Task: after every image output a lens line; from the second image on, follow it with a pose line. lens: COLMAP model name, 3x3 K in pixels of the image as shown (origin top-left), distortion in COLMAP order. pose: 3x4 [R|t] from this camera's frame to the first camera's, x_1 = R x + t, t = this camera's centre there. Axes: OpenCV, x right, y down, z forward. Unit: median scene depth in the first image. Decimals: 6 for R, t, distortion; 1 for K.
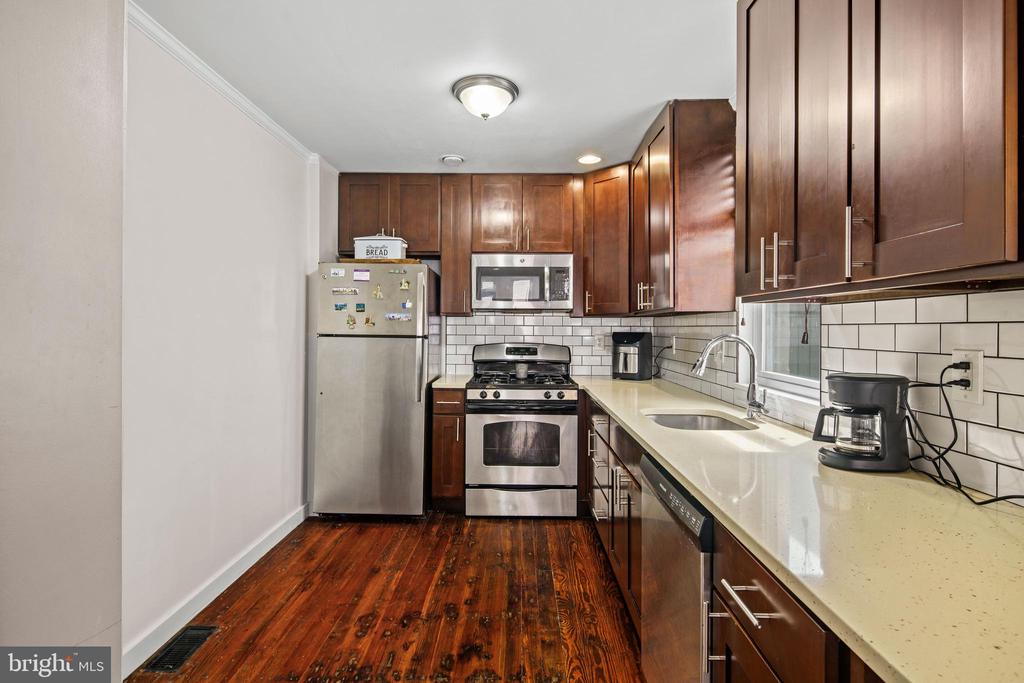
lens RADIAL K [[496.9, 0, 508.9], [0, 496.9, 332.5], [0, 0, 1]] dist [-0.001360, -0.002569]
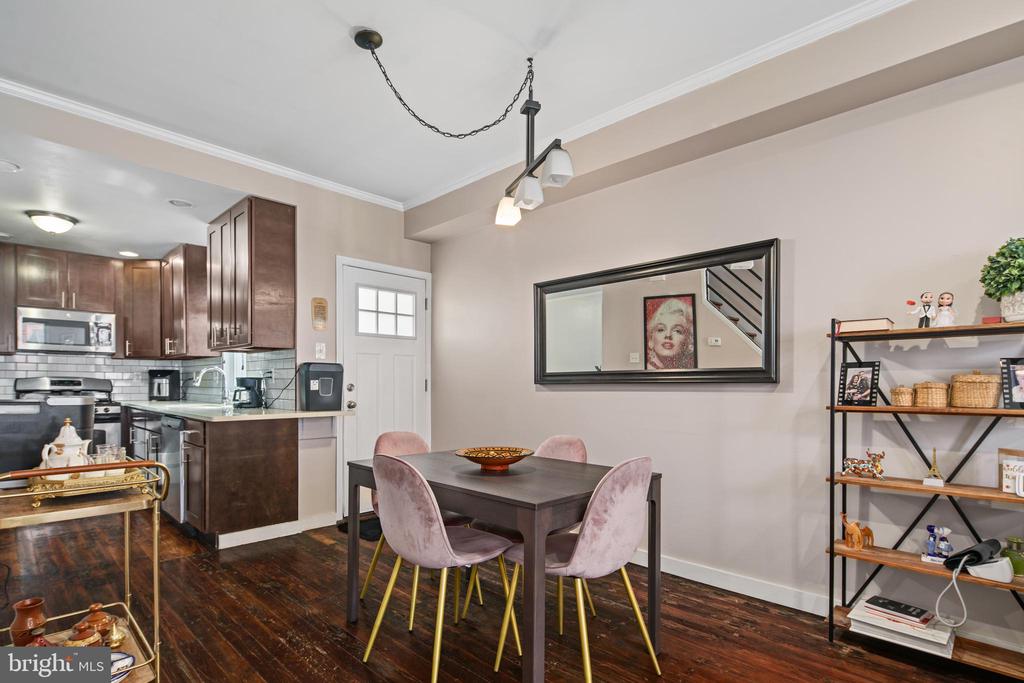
lens RADIAL K [[496.9, 0, 507.9], [0, 496.9, 387.7], [0, 0, 1]] dist [-0.001360, -0.002569]
pose [[0.680356, -0.007387, 0.732845, -0.151701], [0.006055, 0.999972, 0.004459, 0.054857], [-0.732857, 0.001404, 0.680381, -0.815983]]
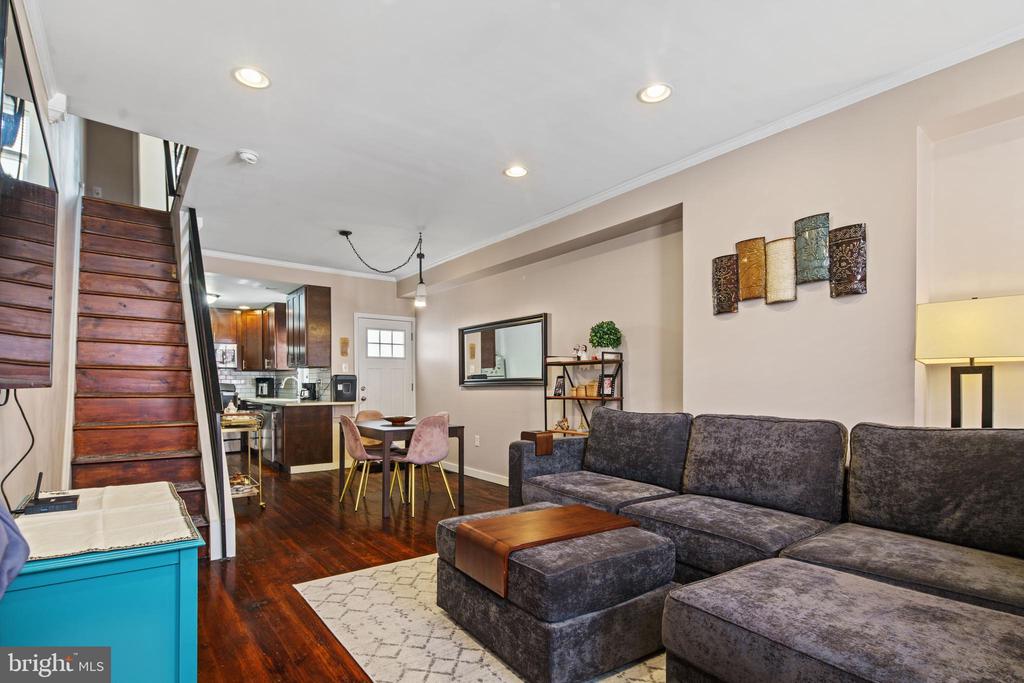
lens RADIAL K [[496.9, 0, 511.1], [0, 496.9, 392.3], [0, 0, 1]] dist [-0.001360, -0.002569]
pose [[0.782004, -0.013610, 0.623125, -0.324828], [0.009342, 0.999905, 0.010115, 0.057961], [-0.623204, -0.002089, 0.782057, -1.659213]]
